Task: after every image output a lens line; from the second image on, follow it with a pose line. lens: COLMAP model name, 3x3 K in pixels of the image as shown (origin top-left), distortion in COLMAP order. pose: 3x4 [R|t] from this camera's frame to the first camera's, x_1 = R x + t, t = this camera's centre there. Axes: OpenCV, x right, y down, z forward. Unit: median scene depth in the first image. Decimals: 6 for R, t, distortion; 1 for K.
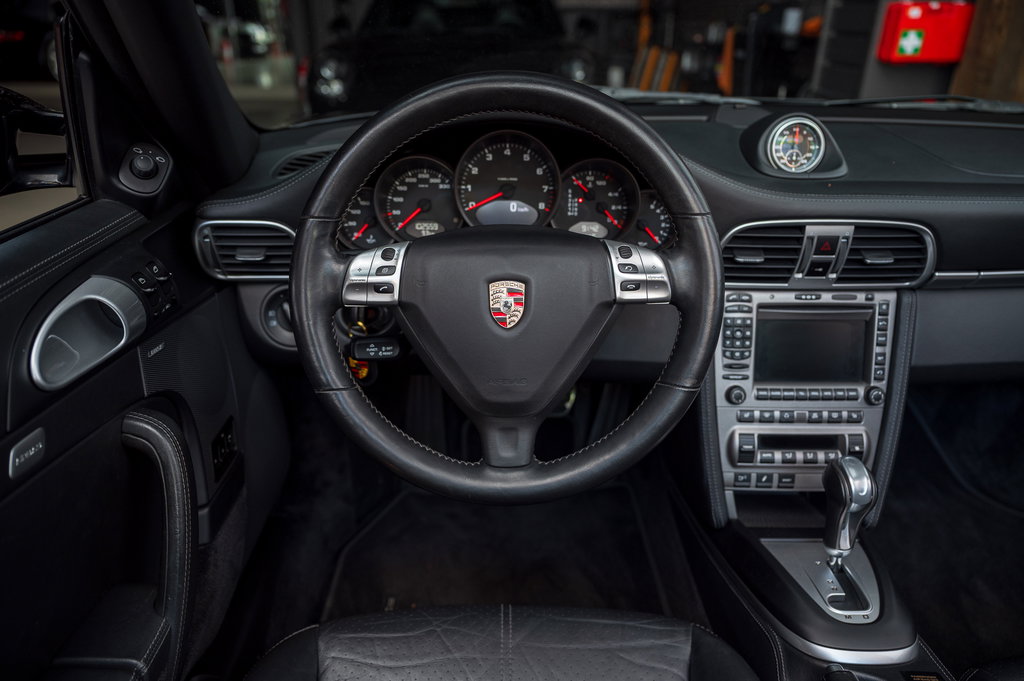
lens RADIAL K [[697.9, 0, 512.0], [0, 697.9, 340.5], [0, 0, 1]] dist [-0.000597, 0.003509]
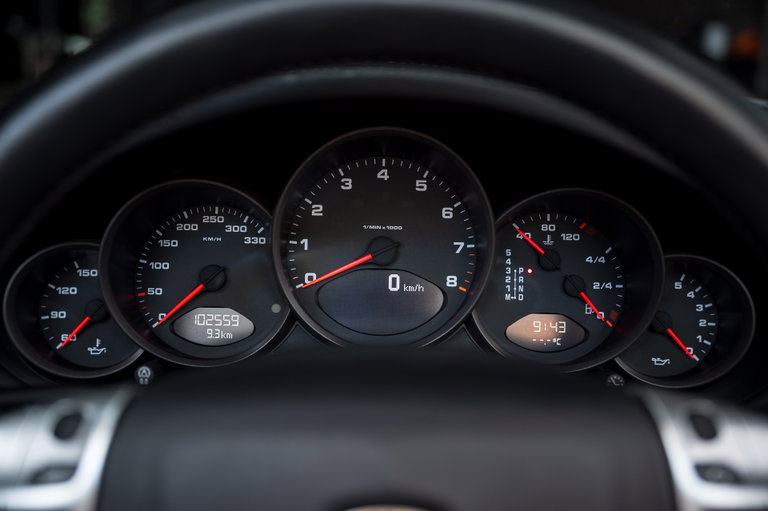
lens RADIAL K [[843.5, 0, 384.0], [0, 843.5, 255.5], [0, 0, 1]] dist [-0.008643, -0.007772]
pose [[0.999894, 0.010050, 0.010510, -0.011666], [-0.007927, 0.982626, -0.185428, -0.100795], [-0.012191, 0.185325, 0.982602, 0.415711]]
